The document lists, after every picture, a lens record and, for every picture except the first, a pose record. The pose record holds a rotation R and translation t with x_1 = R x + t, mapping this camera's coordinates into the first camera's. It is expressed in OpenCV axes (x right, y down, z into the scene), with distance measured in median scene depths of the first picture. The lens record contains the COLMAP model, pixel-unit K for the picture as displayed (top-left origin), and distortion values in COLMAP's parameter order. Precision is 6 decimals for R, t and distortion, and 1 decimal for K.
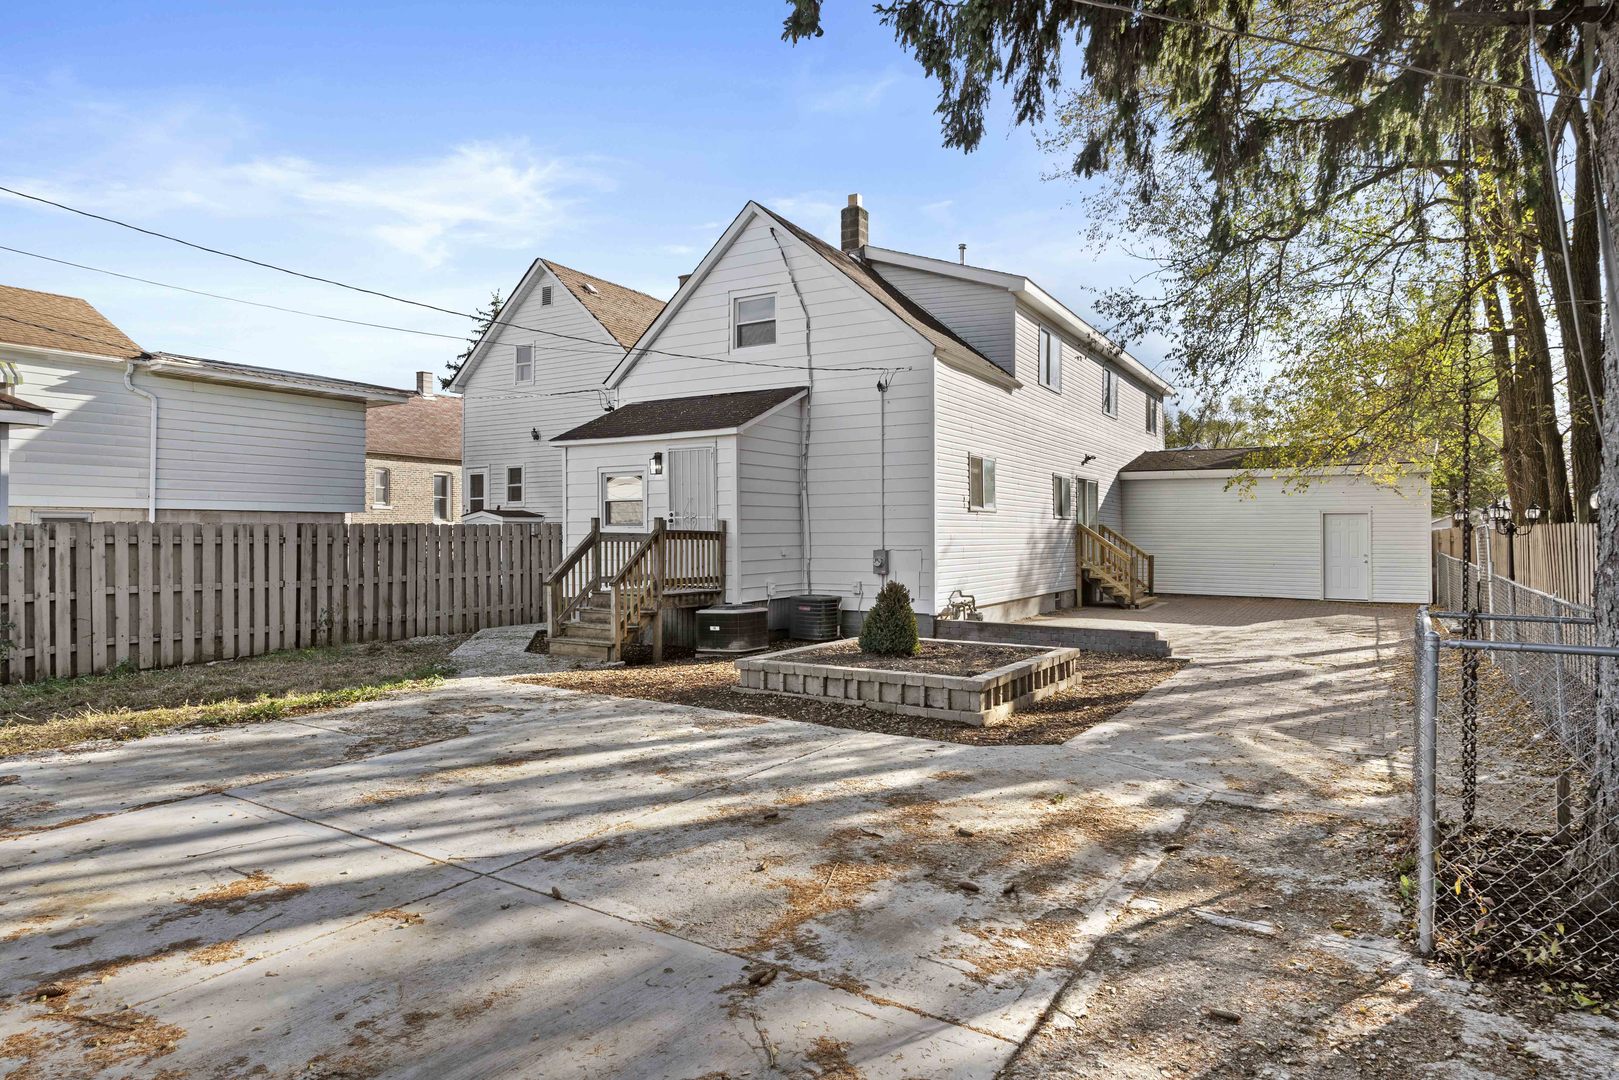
lens RADIAL K [[906.6, 0, 809.5], [0, 906.6, 540.0], [0, 0, 1]] dist [-0.001706, -0.000275]
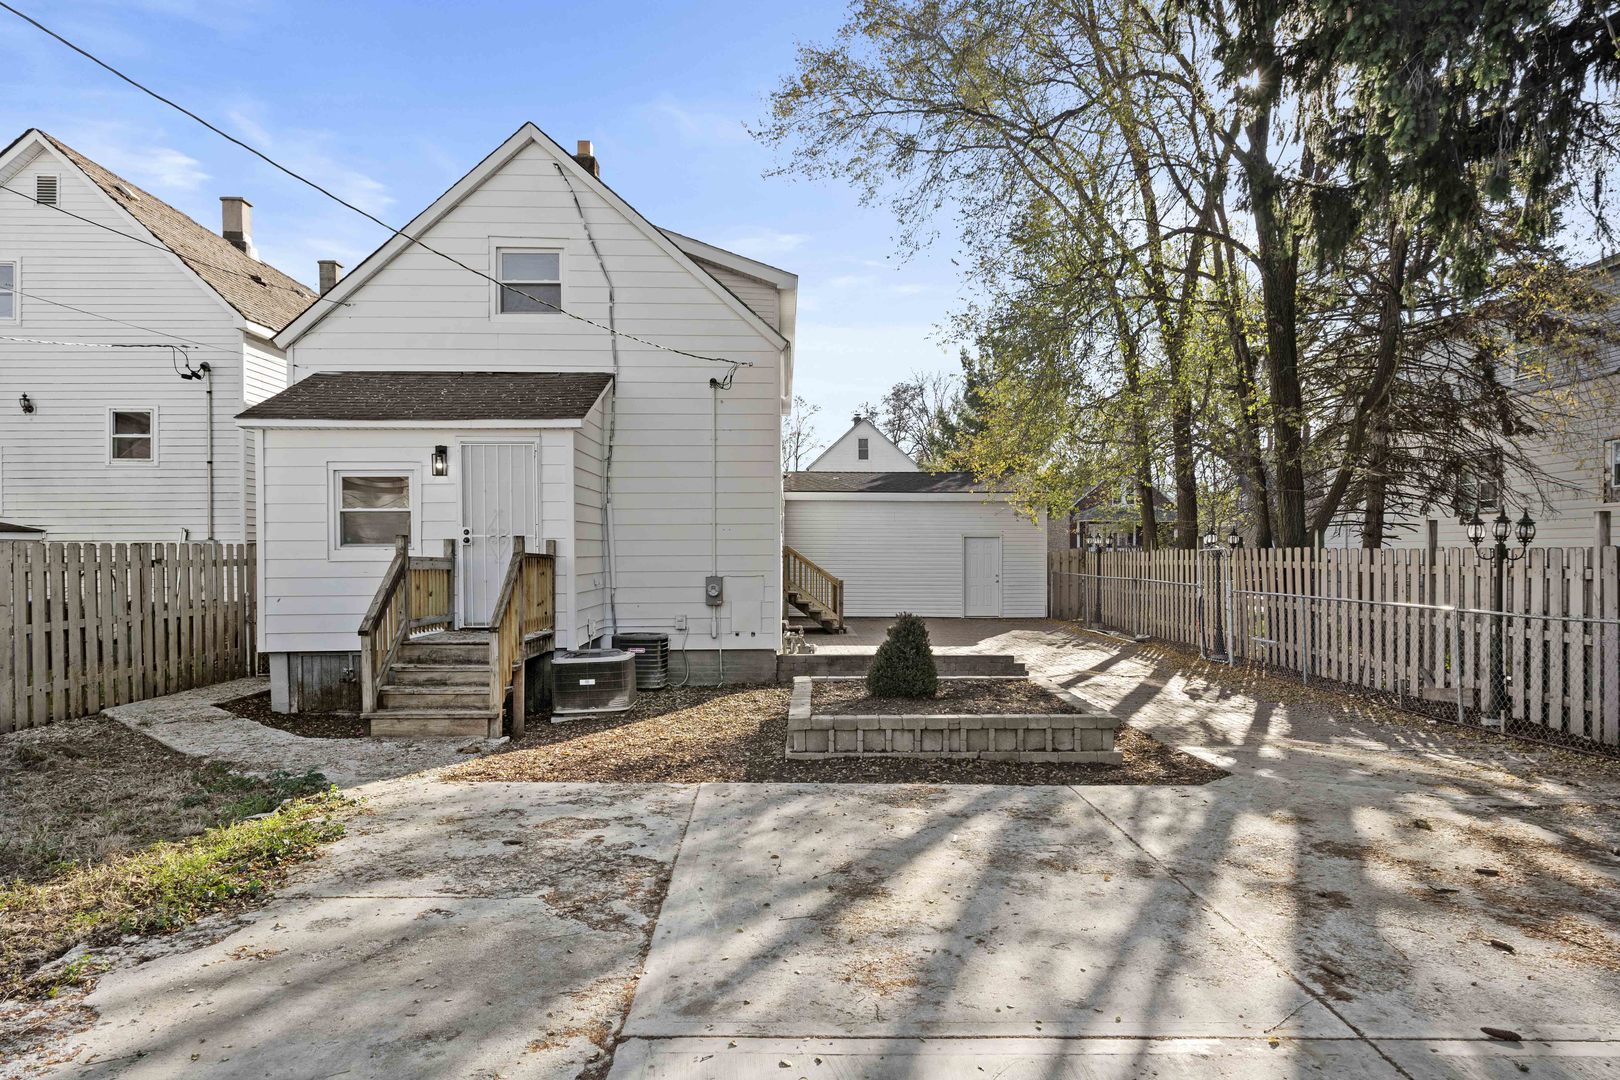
lens RADIAL K [[990.0, 0, 810.0], [0, 990.0, 581.8], [0, 0, 1]] dist [0.002503, -0.000897]
pose [[0.845218, -0.015559, 0.534195, -0.361718], [0.005144, 0.999767, 0.020981, -0.003231], [-0.534397, -0.014985, 0.845101, 0.183269]]
